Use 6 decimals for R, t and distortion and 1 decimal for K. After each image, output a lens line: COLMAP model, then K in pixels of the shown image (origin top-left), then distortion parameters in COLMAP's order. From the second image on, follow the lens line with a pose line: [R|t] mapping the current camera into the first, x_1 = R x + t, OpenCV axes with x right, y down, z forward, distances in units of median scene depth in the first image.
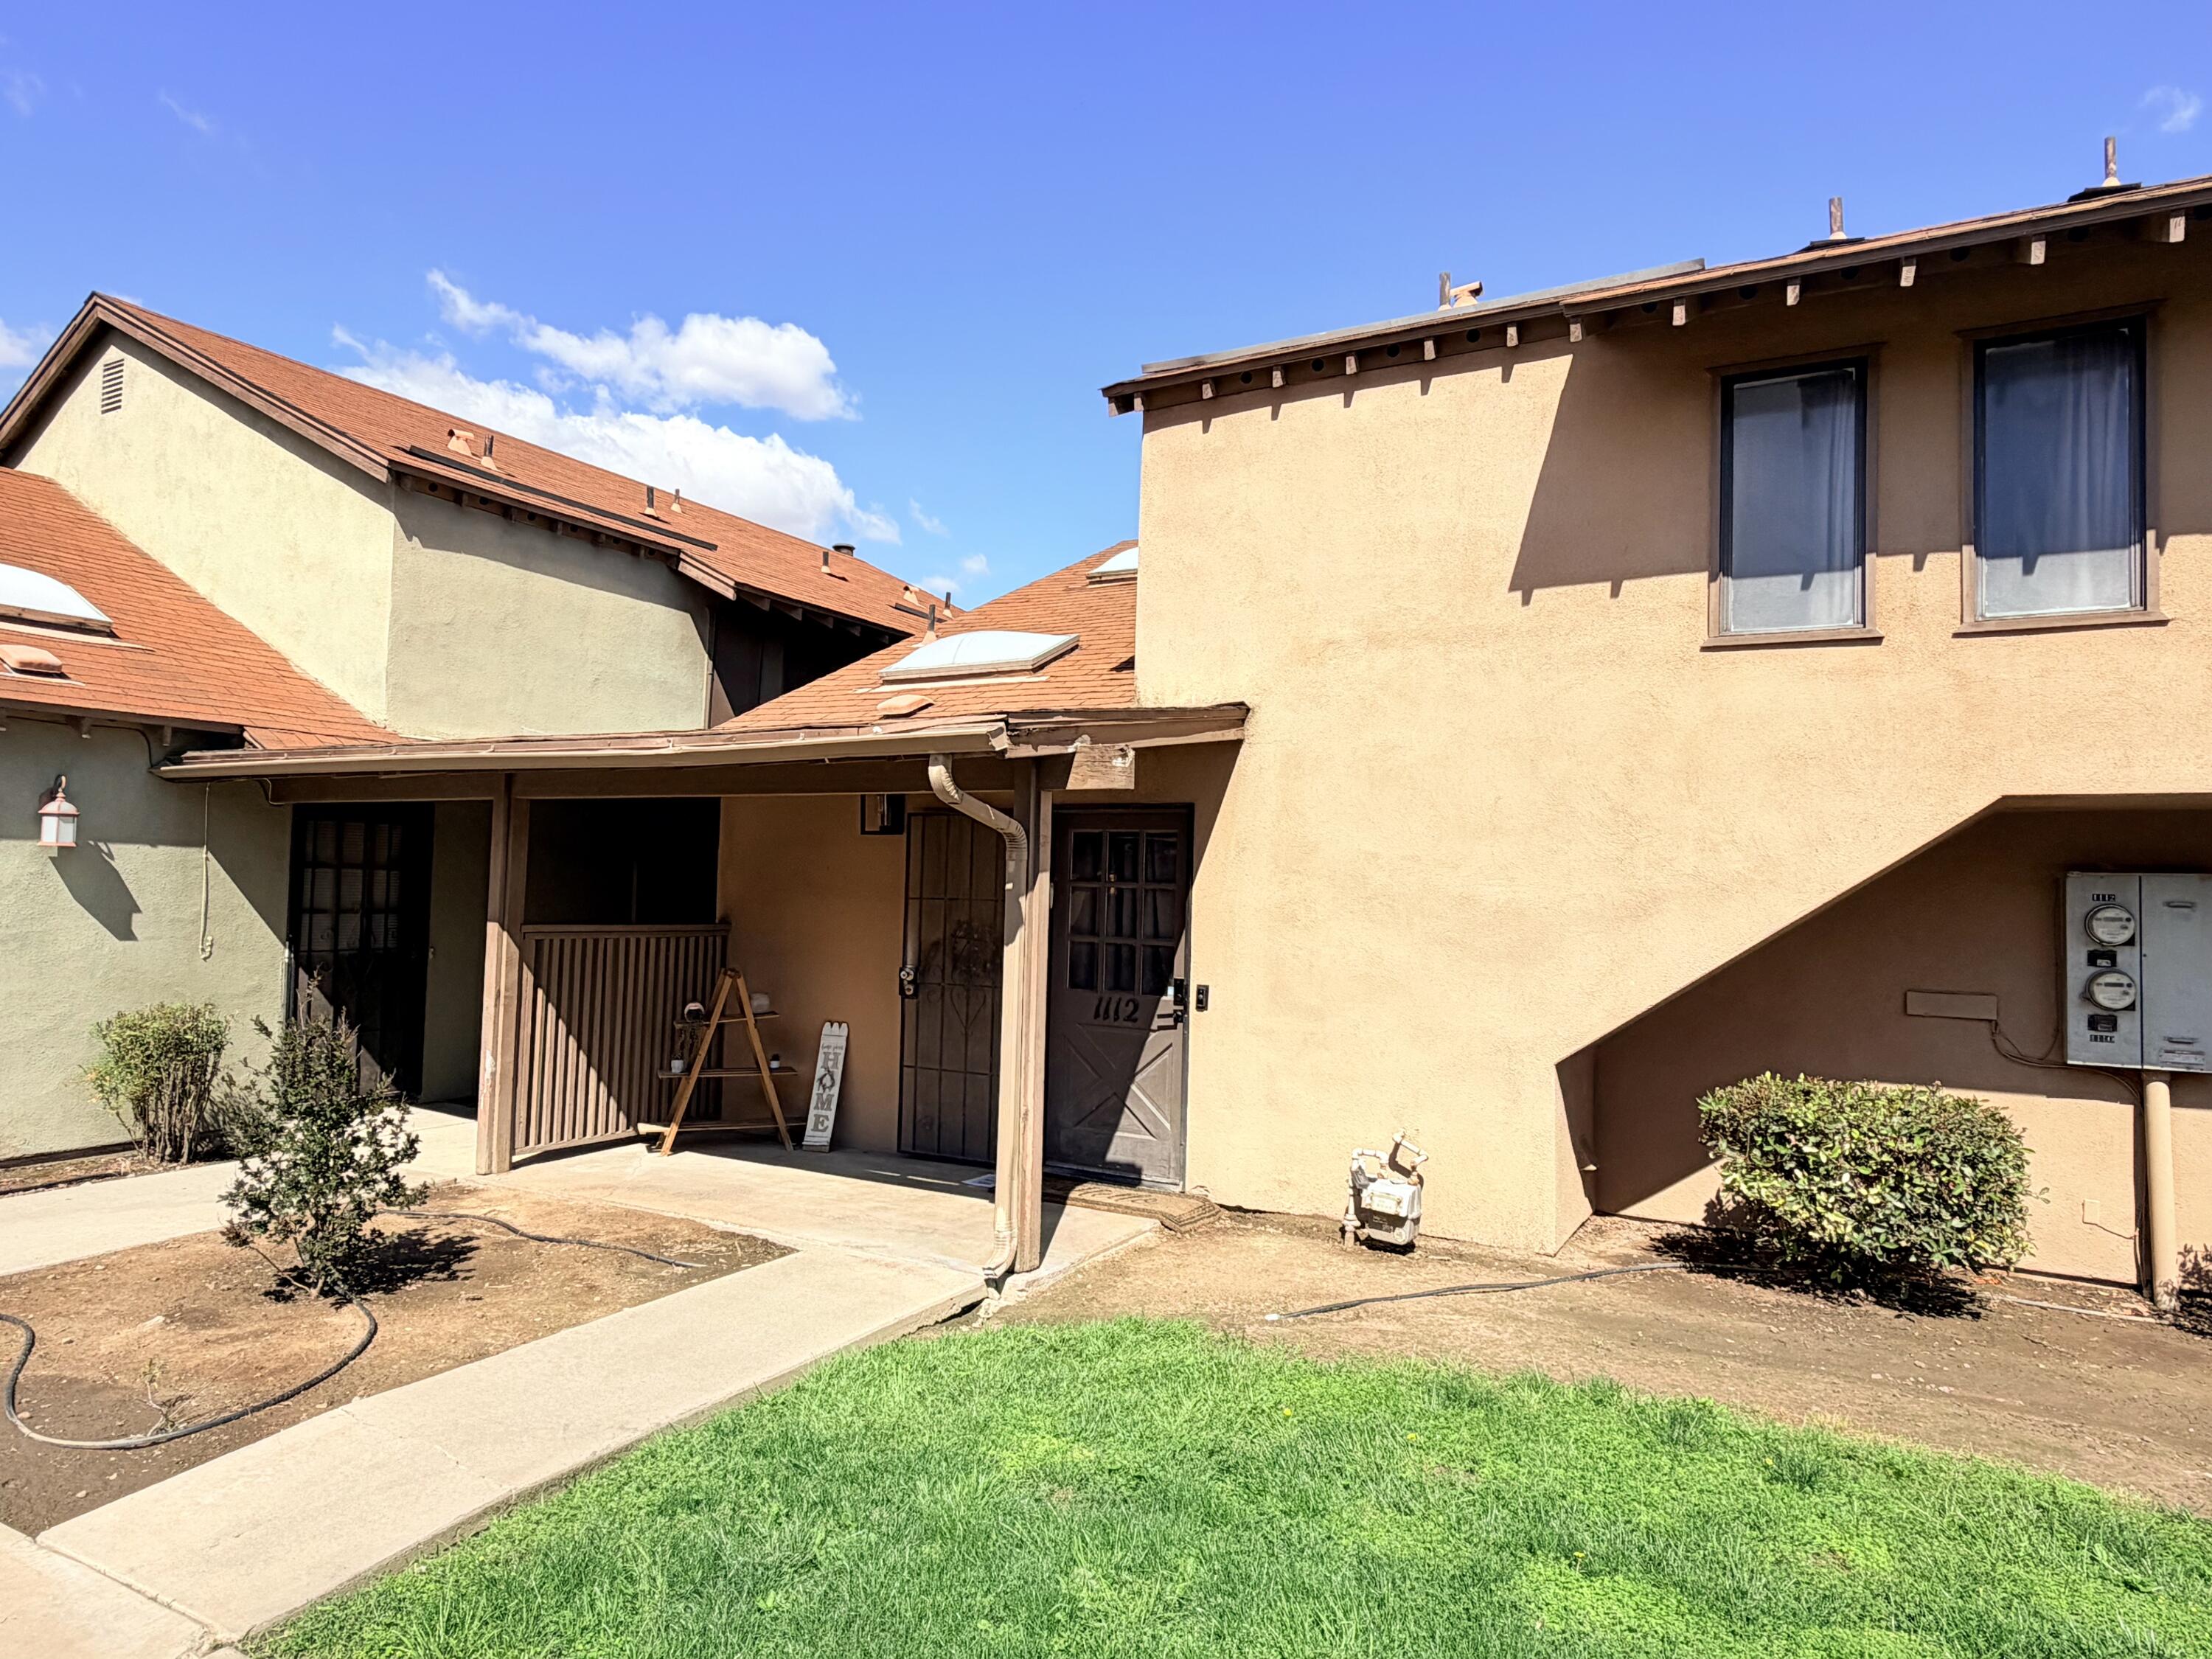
lens RADIAL K [[1324.4, 0, 1106.4], [0, 1324.4, 835.1], [0, 0, 1]] dist [0.001767, -0.000998]
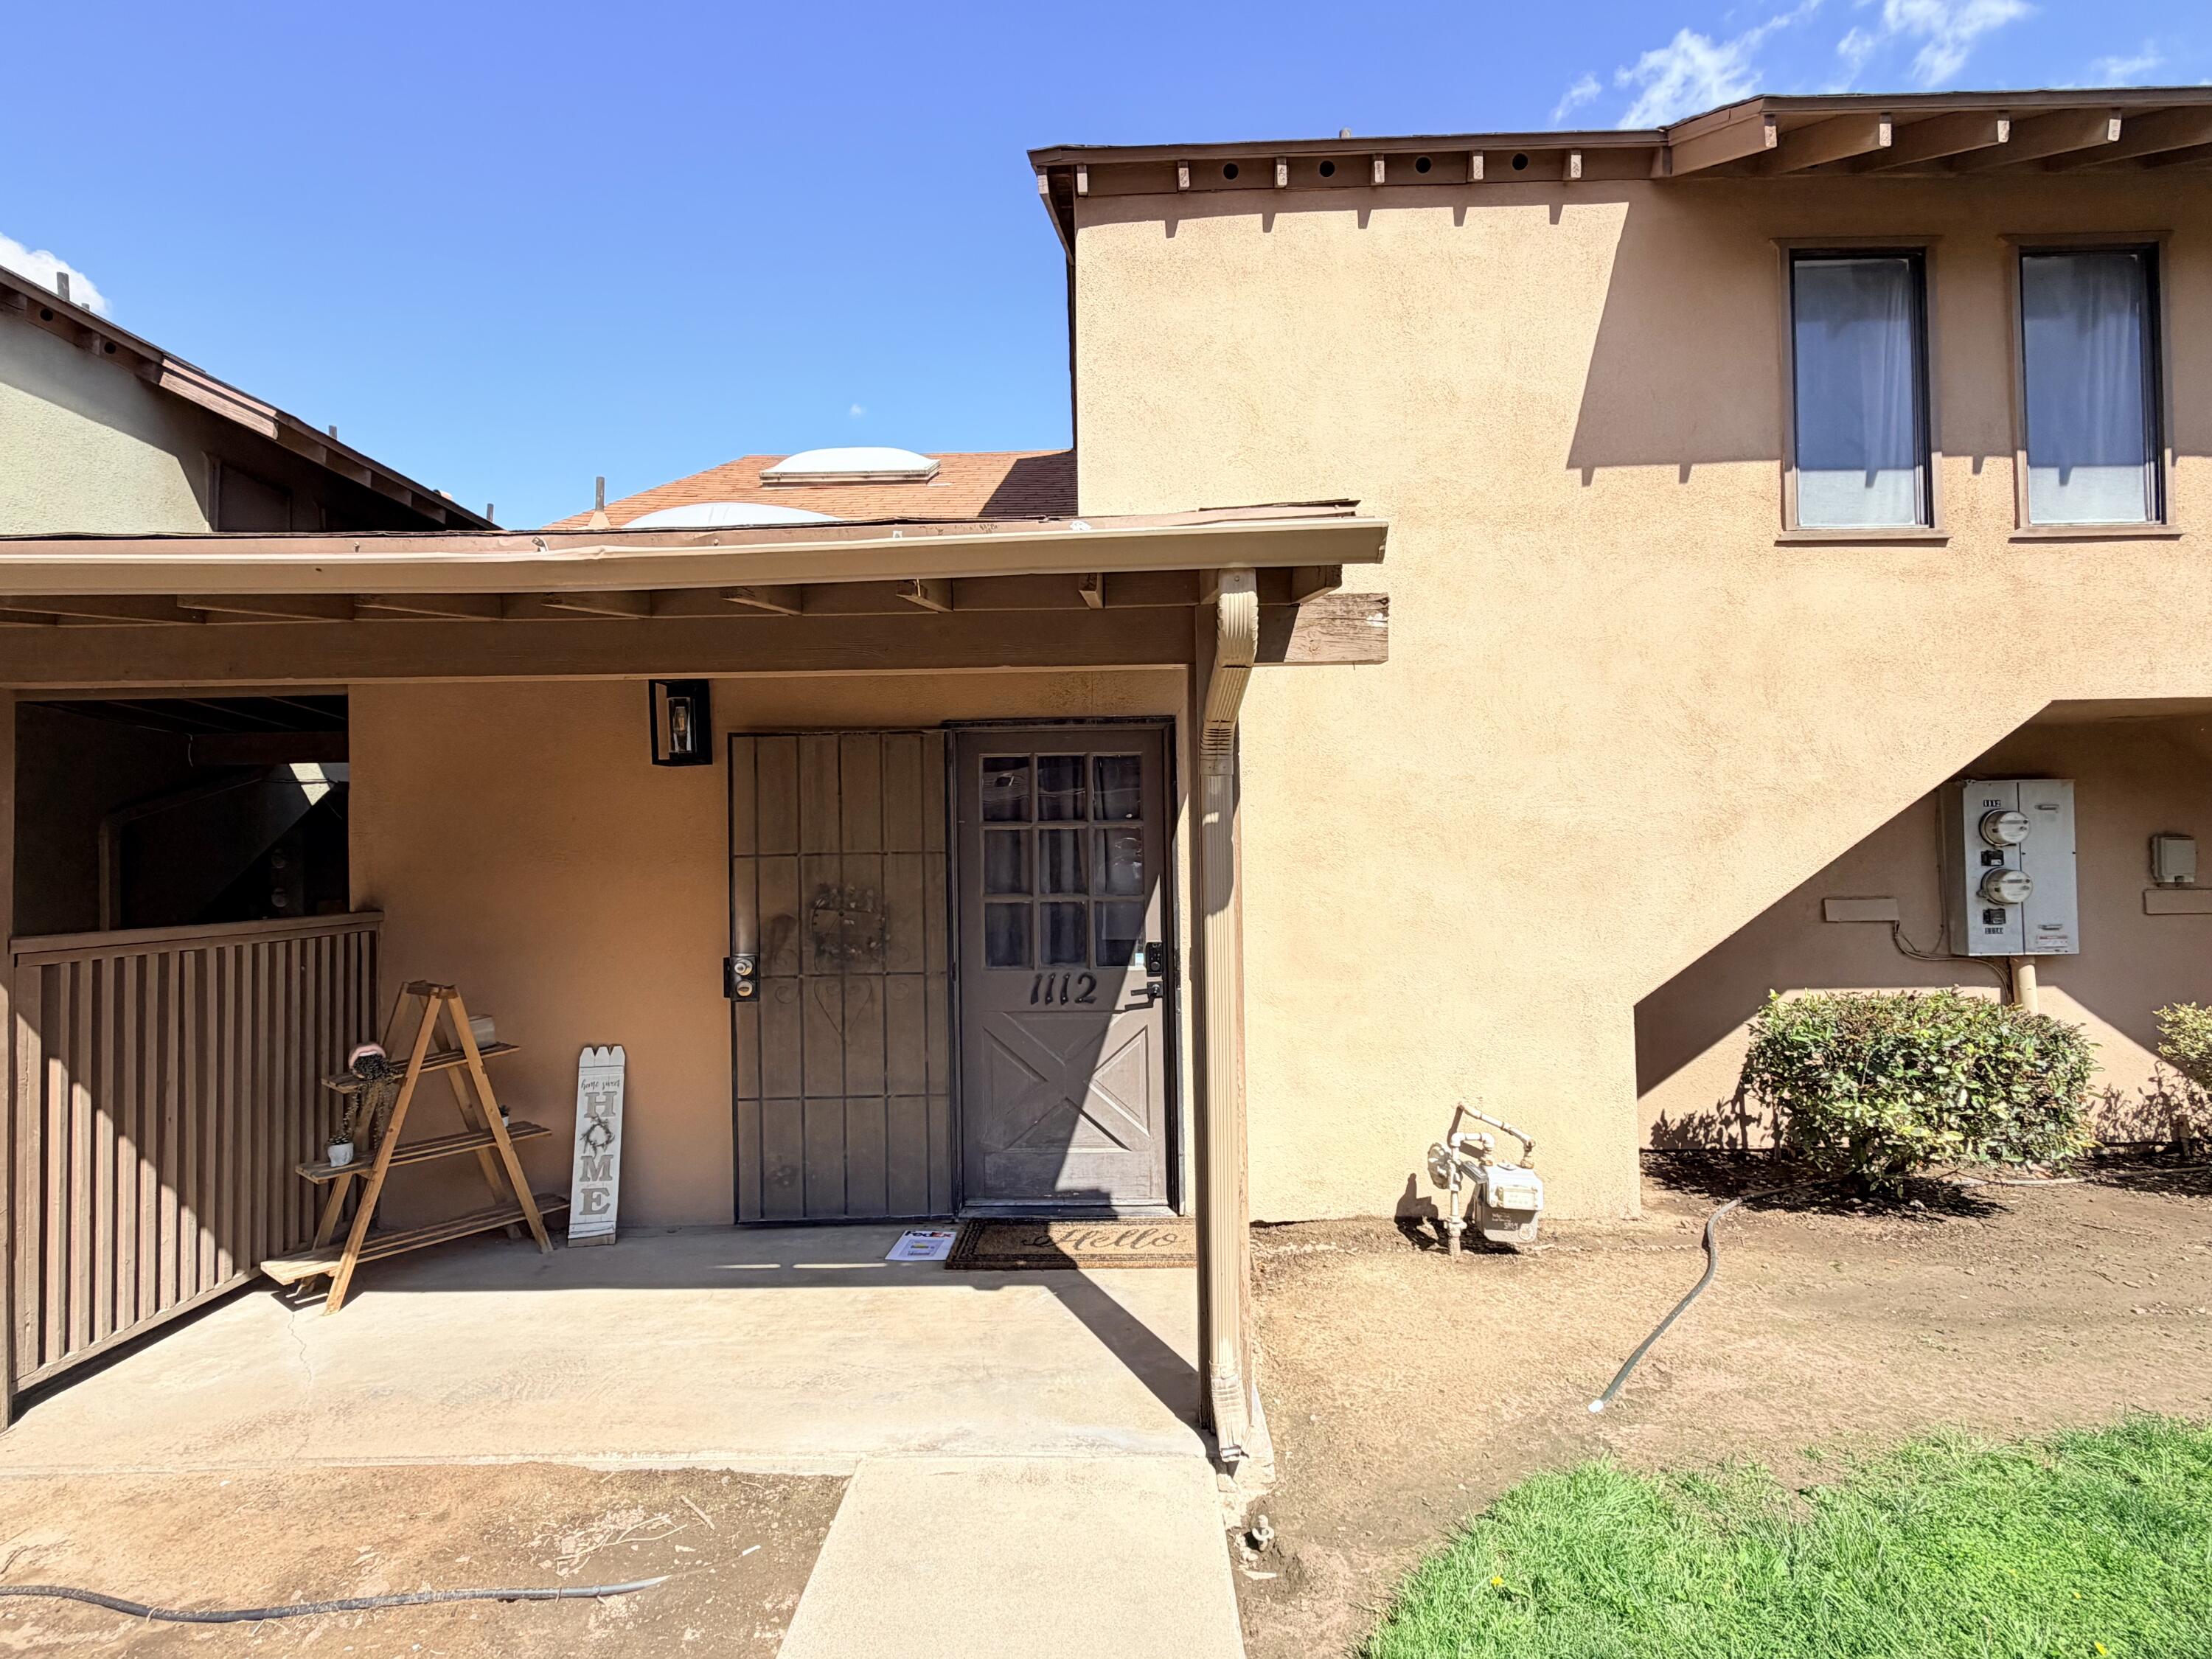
lens RADIAL K [[1120.0, 0, 1106.0], [0, 1120.0, 829.5], [0, 0, 1]] dist [-0.000067, 0.000405]
pose [[0.881399, -0.032474, 0.471255, -0.312000], [0.019297, 0.999277, 0.032769, 0.022579], [-0.471978, -0.019788, 0.881388, 0.487611]]
